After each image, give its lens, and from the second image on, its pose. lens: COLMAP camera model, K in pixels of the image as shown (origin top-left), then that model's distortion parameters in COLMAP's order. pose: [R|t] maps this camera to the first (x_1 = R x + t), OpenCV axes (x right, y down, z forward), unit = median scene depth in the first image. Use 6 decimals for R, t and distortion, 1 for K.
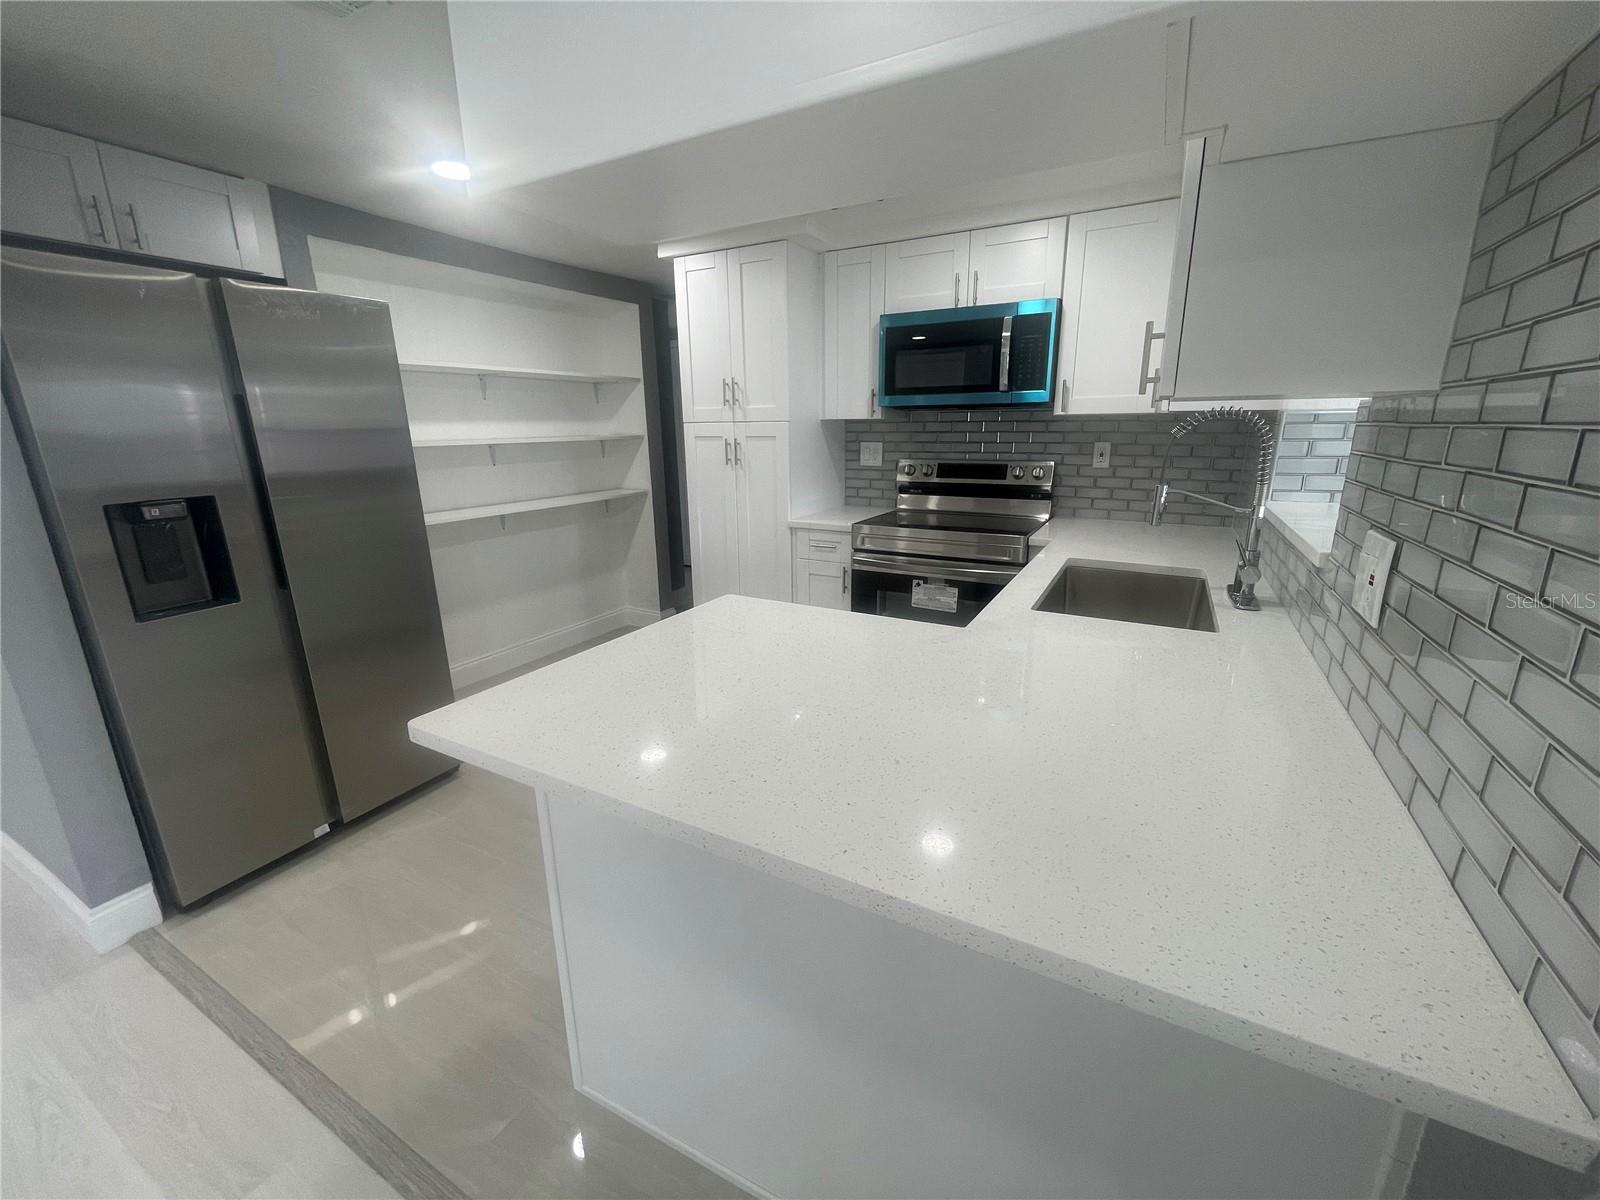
lens RADIAL K [[651.7, 0, 800.6], [0, 651.7, 595.1], [0, 0, 1]] dist [-0.000533, 0.000000]
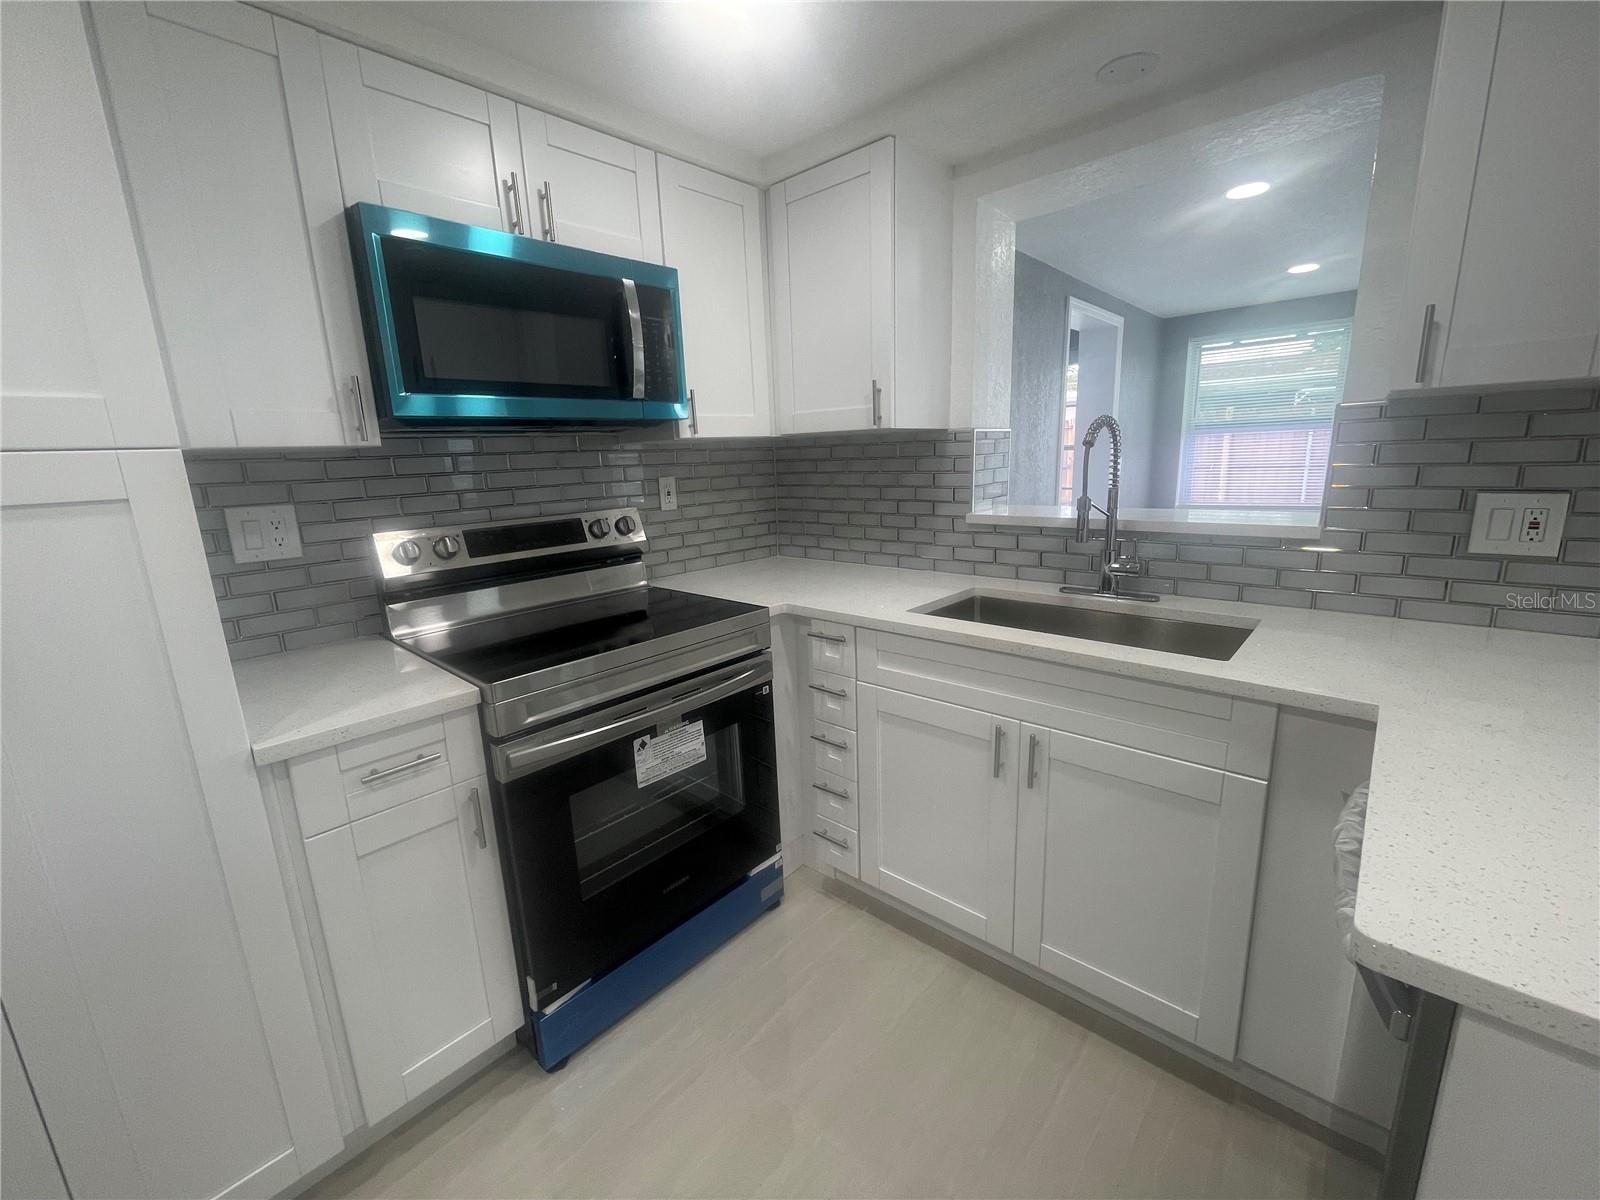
lens RADIAL K [[651.7, 0, 800.6], [0, 651.7, 595.1], [0, 0, 1]] dist [-0.000533, 0.000000]
pose [[0.236321, -0.206367, 0.949508, -0.257802], [0.280805, 0.949996, 0.136584, -0.160590], [-0.930215, 0.234349, 0.282453, 0.656545]]
